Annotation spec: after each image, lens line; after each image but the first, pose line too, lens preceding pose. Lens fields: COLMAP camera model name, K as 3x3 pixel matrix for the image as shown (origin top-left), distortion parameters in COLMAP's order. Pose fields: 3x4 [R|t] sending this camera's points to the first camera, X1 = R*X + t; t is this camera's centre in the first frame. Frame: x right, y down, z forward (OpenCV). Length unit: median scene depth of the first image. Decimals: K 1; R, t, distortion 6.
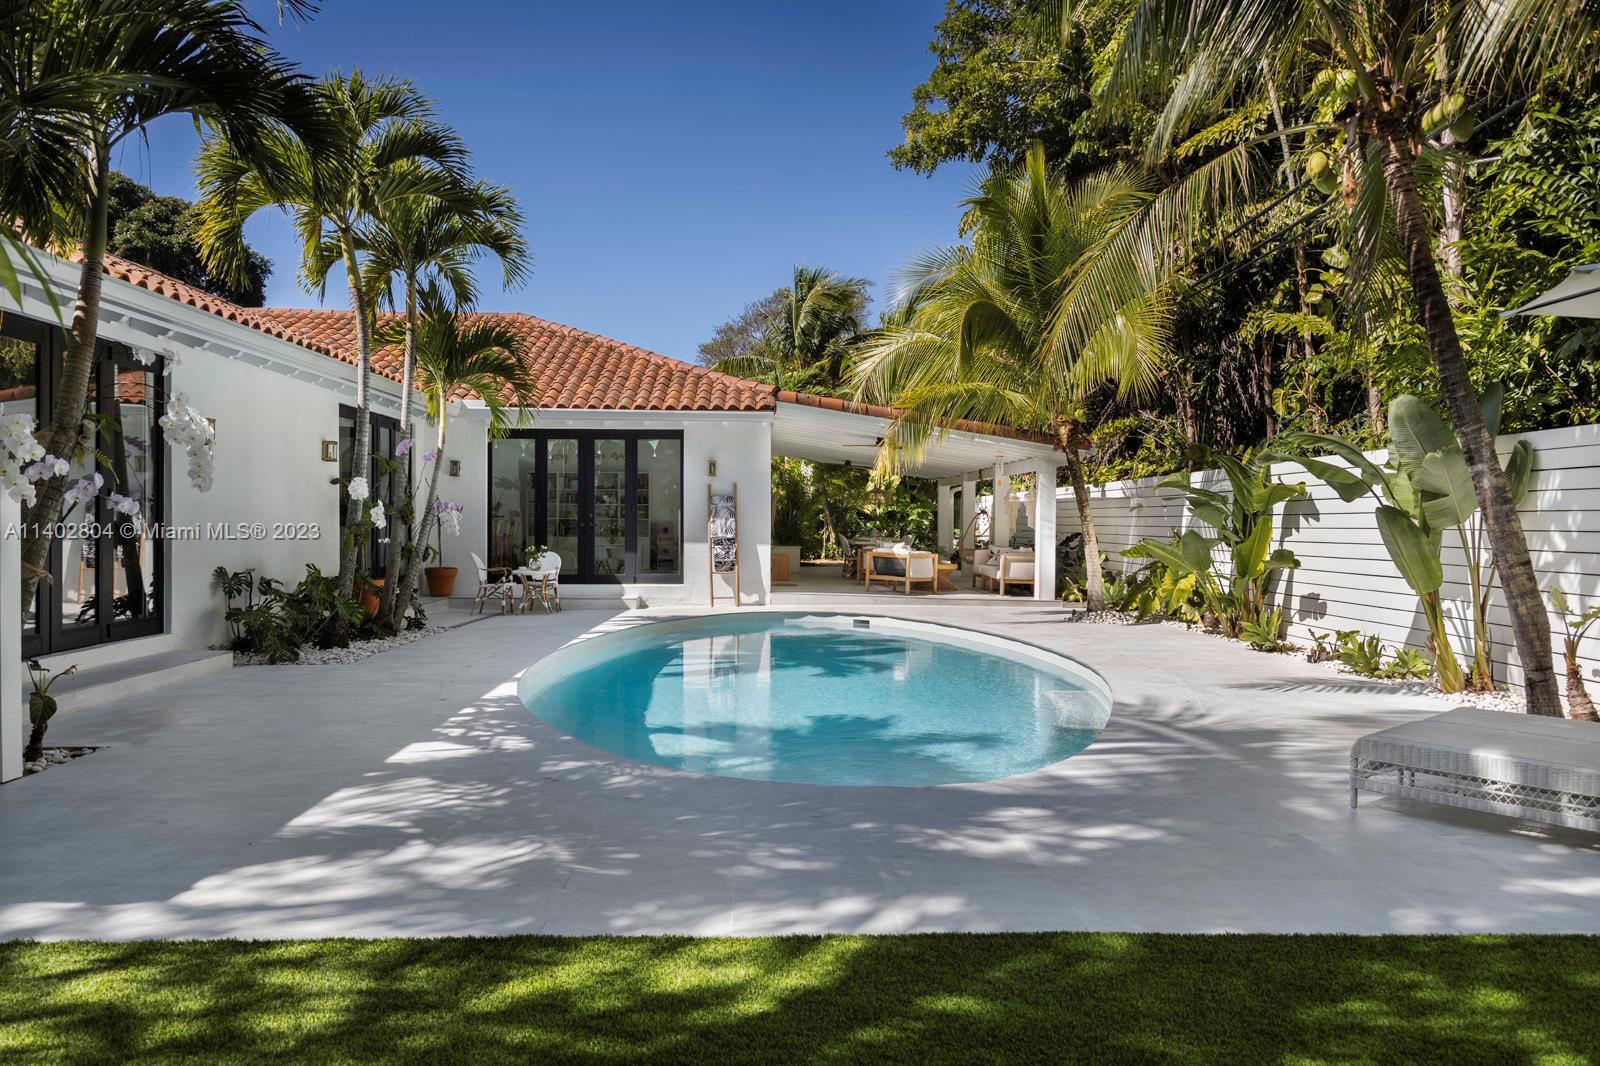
lens RADIAL K [[1113.7, 0, 800.0], [0, 1113.7, 533.0], [0, 0, 1]] dist [0.006480, 0.000275]
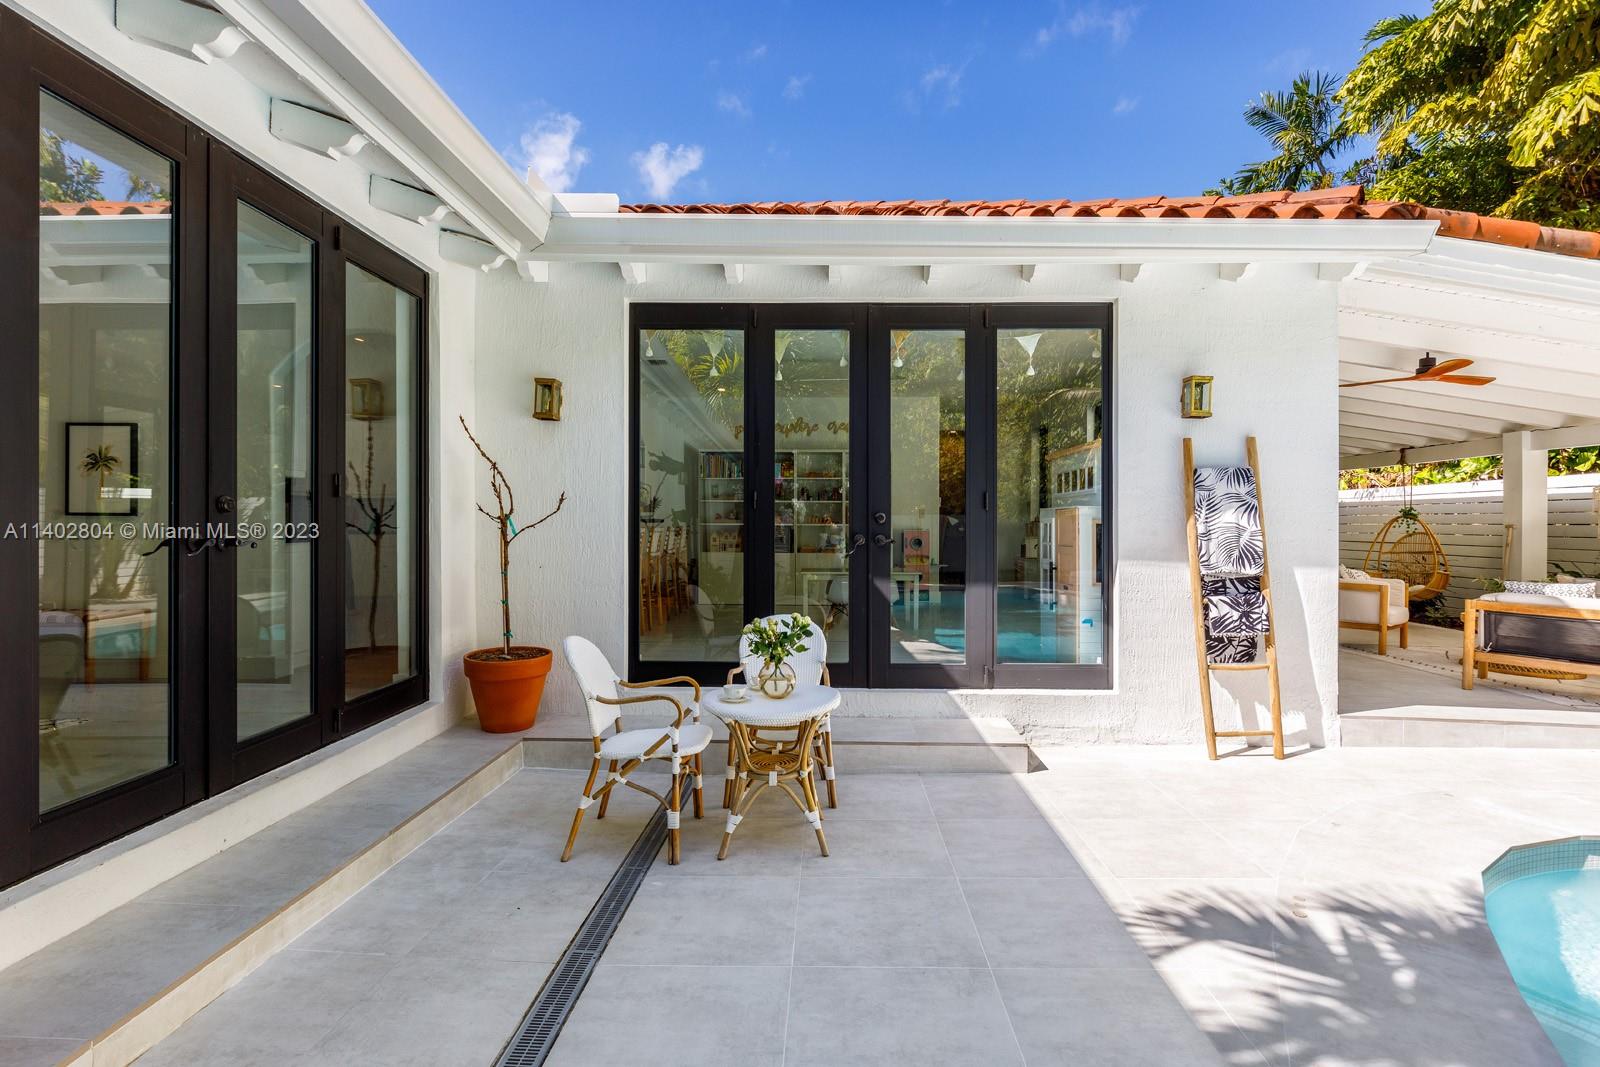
lens RADIAL K [[735.5, 0, 800.0], [0, 735.5, 533.5], [0, 0, 1]] dist [0.001784, 0.000211]
pose [[0.997923, 0.002494, -0.064362, -0.201016], [-0.002362, 0.999995, 0.002121, -0.010551], [0.064367, -0.001965, 0.997924, 0.737970]]
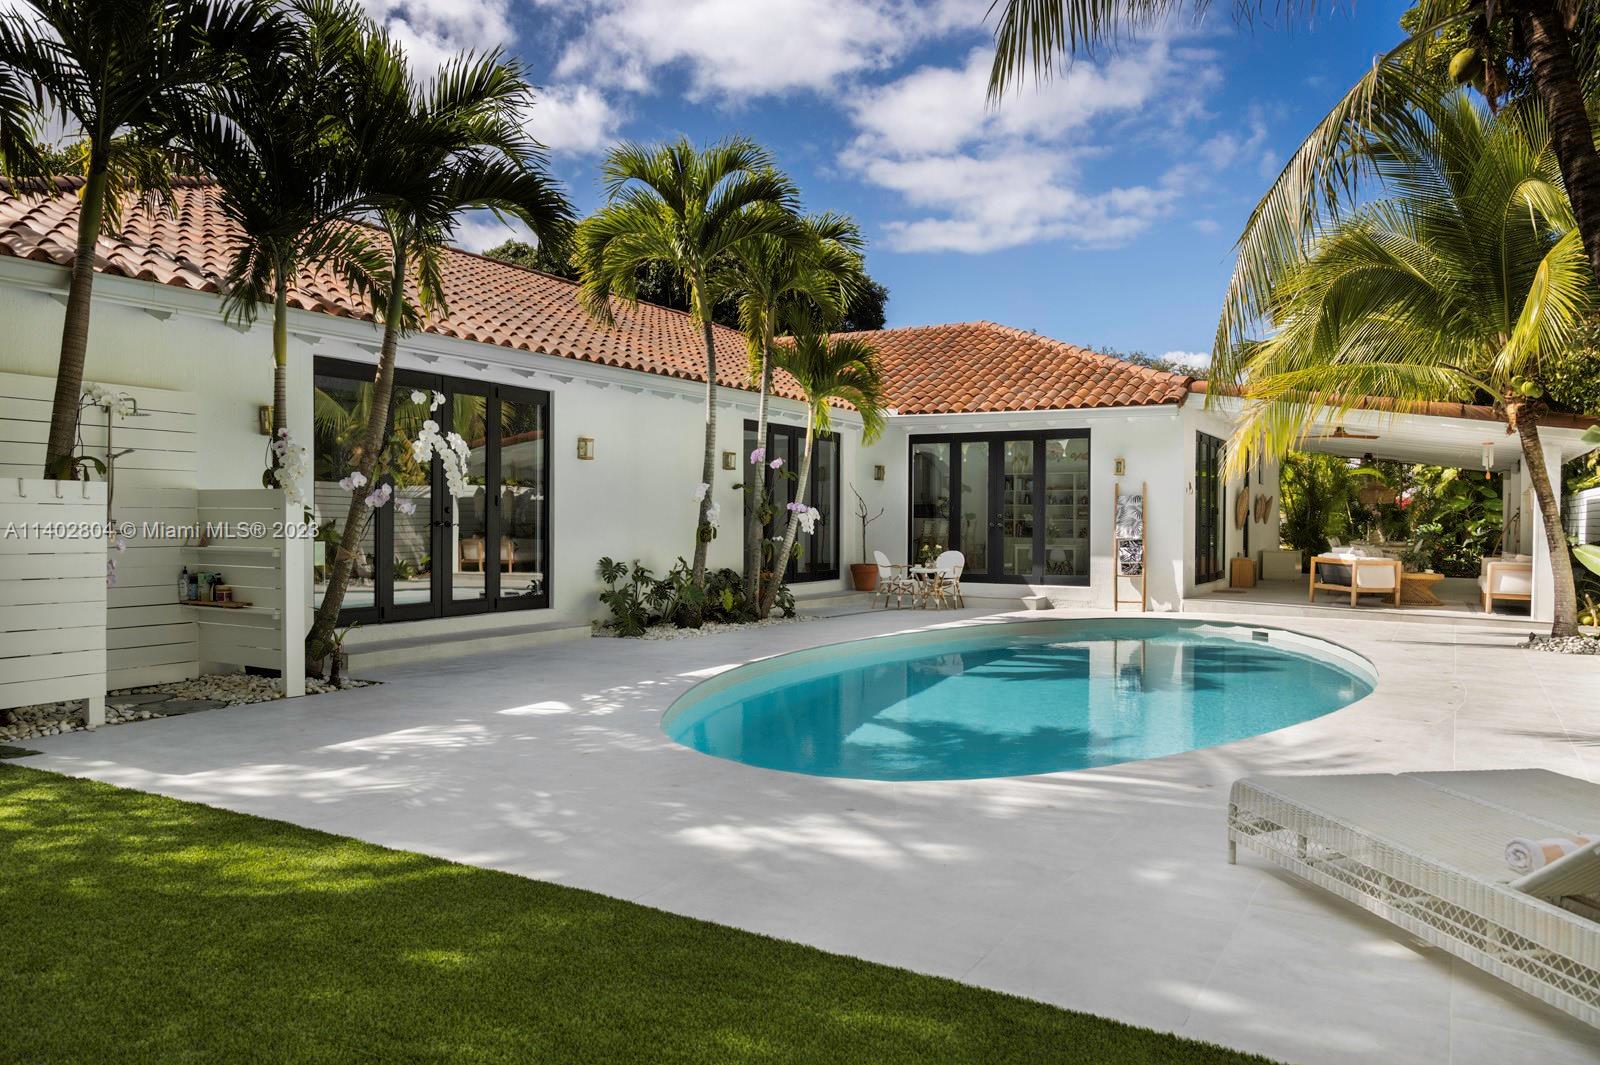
lens RADIAL K [[1113.7, 0, 800.0], [0, 1113.7, 532.5], [0, 0, 1]] dist [0.006480, 0.000275]
pose [[0.850740, 0.006198, -0.525550, 0.193292], [-0.007240, 0.999974, 0.000073, 0.000490], [0.525537, 0.003742, 0.850763, 0.036899]]
